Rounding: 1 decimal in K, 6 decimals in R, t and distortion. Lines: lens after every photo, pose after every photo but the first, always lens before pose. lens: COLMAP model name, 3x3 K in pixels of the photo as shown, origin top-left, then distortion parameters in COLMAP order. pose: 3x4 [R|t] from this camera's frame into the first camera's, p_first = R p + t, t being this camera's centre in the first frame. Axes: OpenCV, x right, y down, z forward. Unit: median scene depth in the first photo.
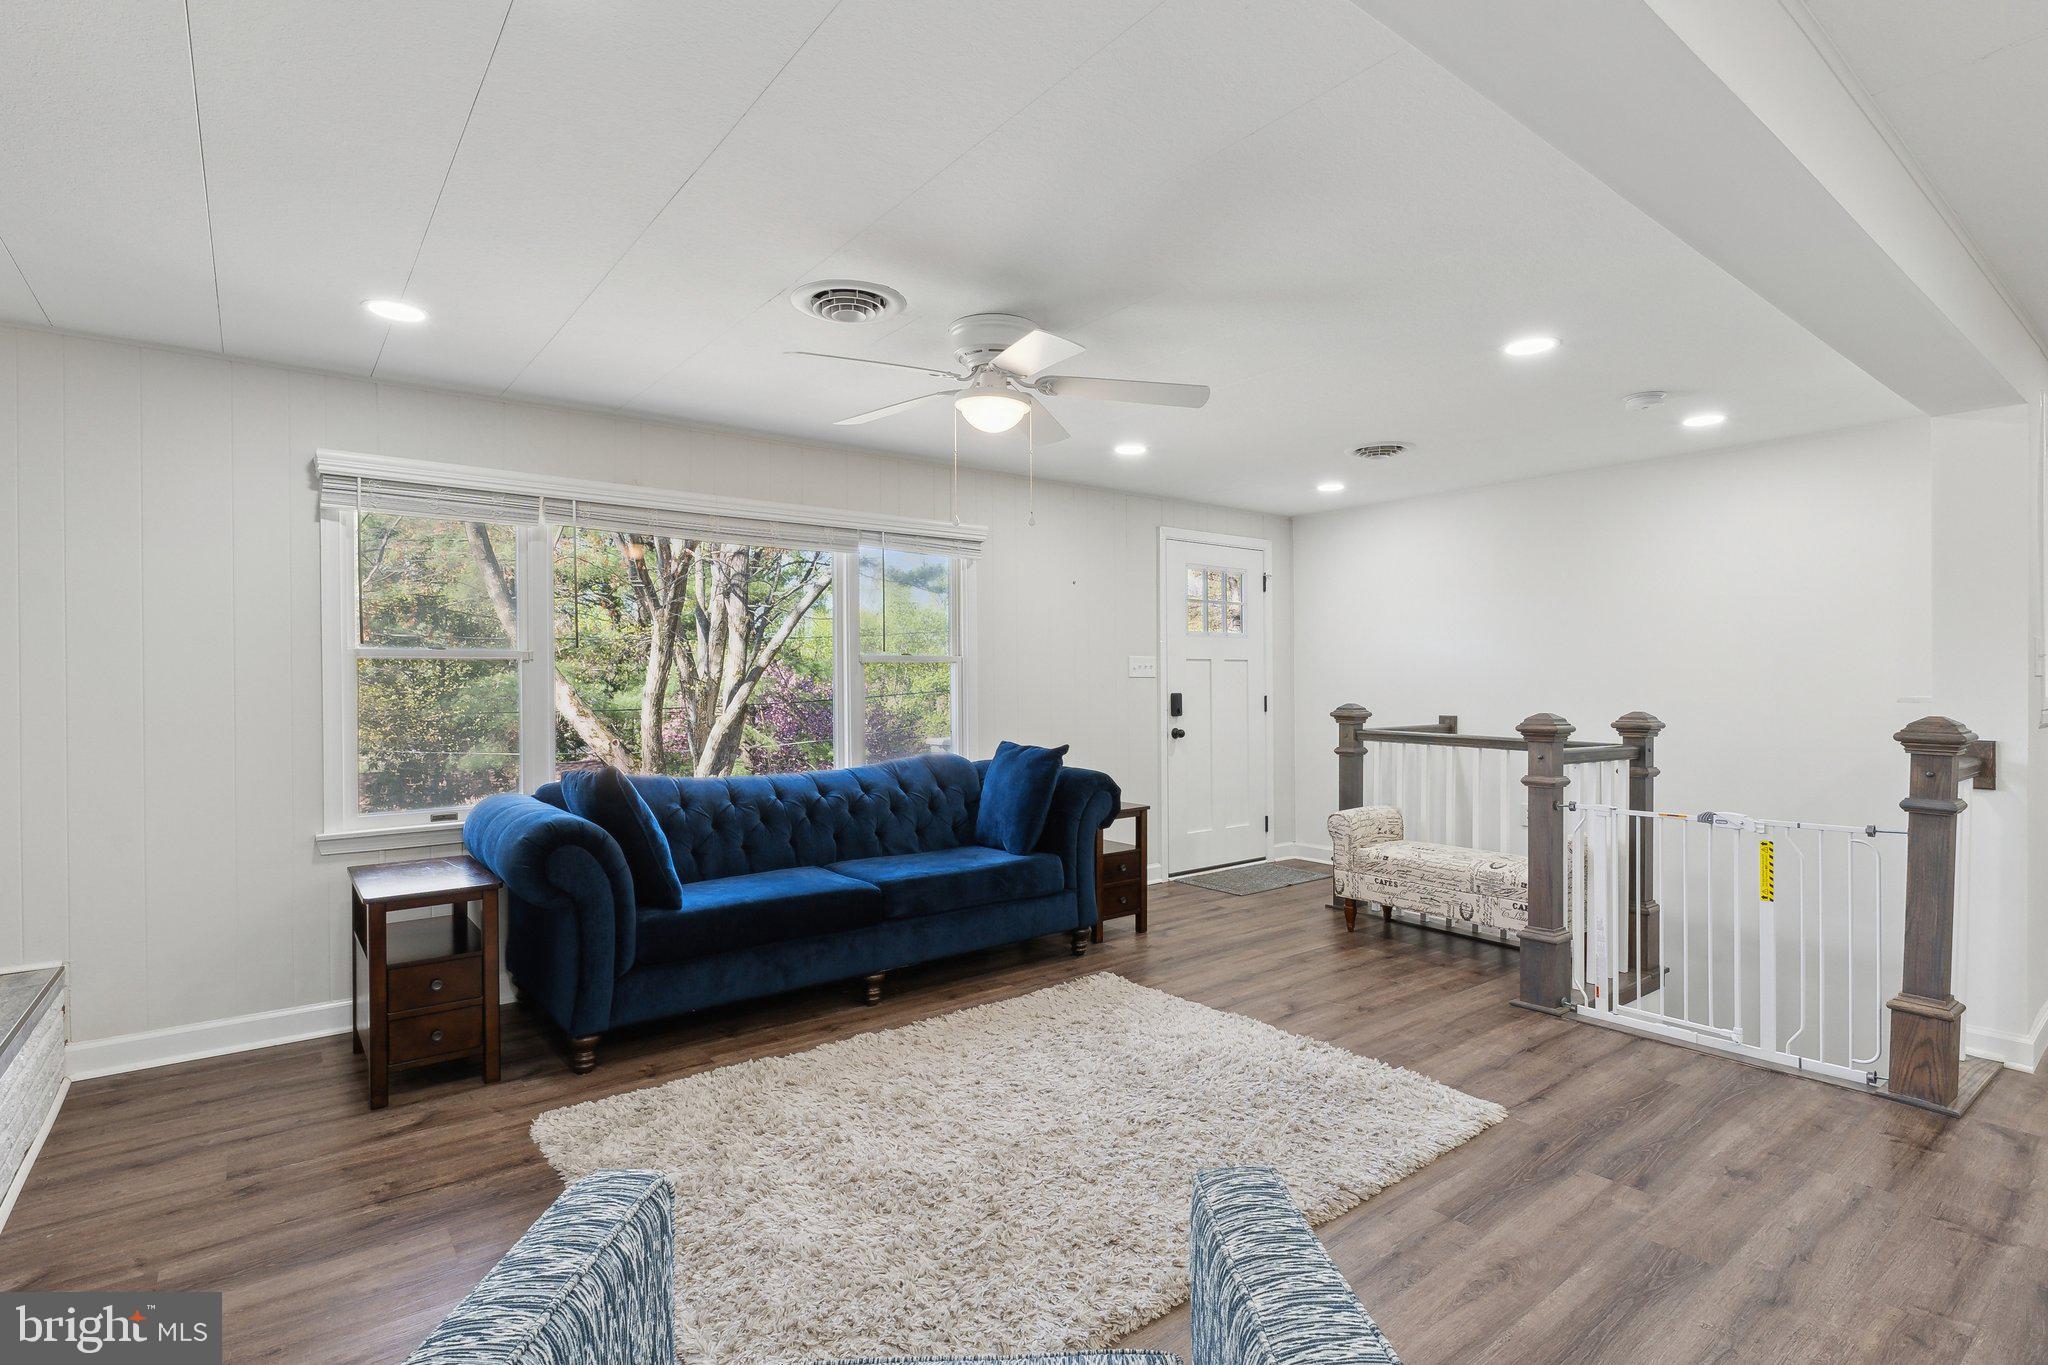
lens RADIAL K [[1005.7, 0, 1020.1], [0, 1005.7, 674.3], [0, 0, 1]] dist [-0.002663, -0.001538]
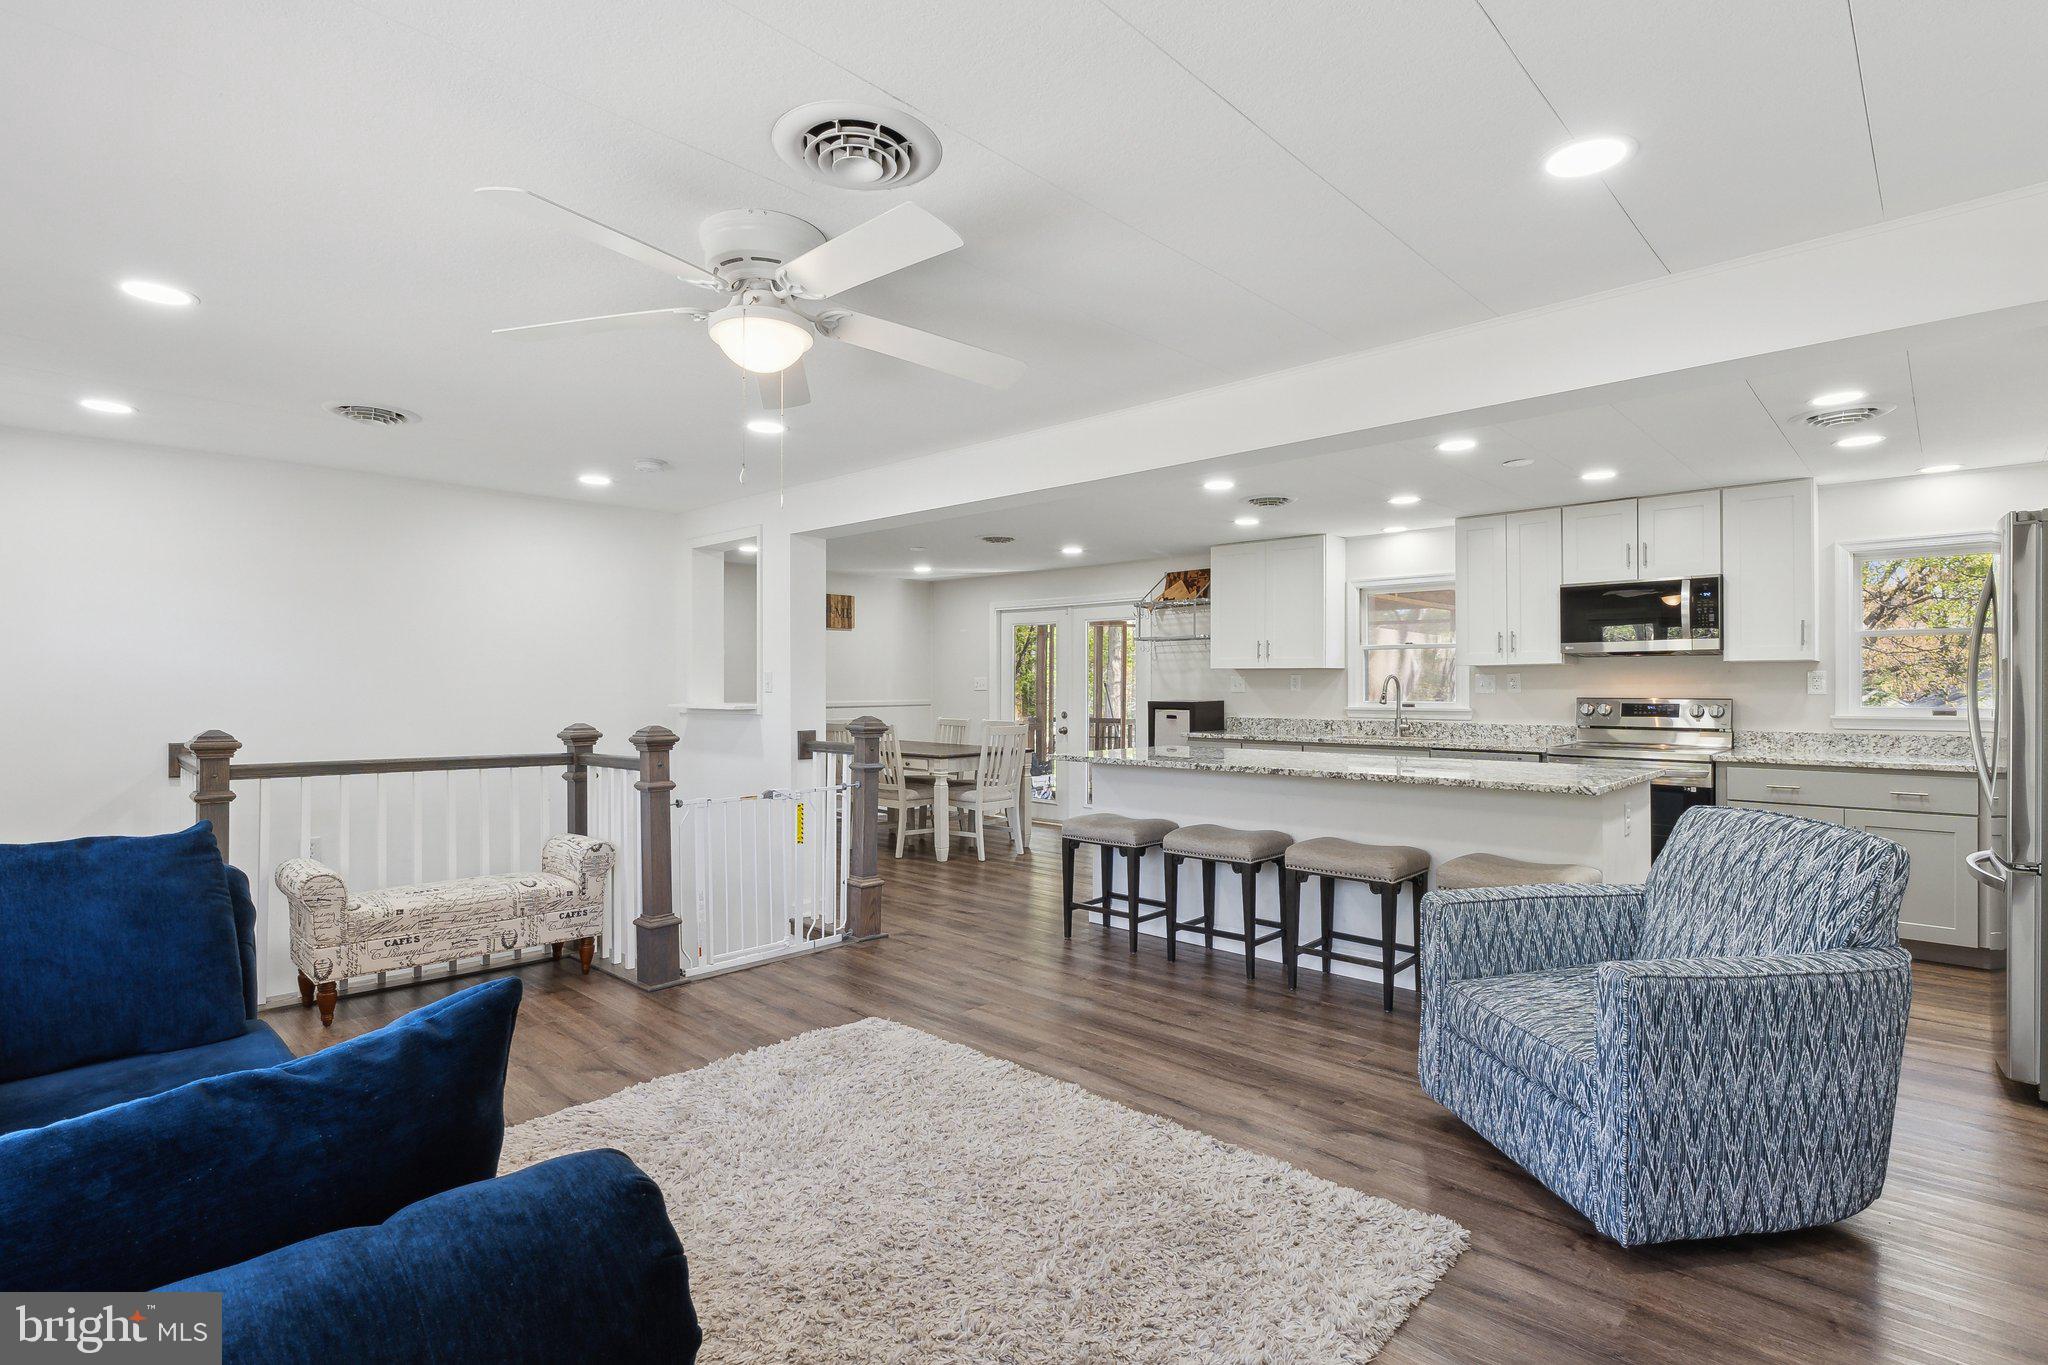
lens RADIAL K [[1005.7, 0, 1024.5], [0, 1005.7, 687.5], [0, 0, 1]] dist [-0.002663, -0.001538]
pose [[-0.155488, 0.002387, 0.987835, -0.564227], [-0.003535, 0.999989, -0.002973, -0.001724], [-0.987831, -0.003954, -0.155478, 0.656320]]
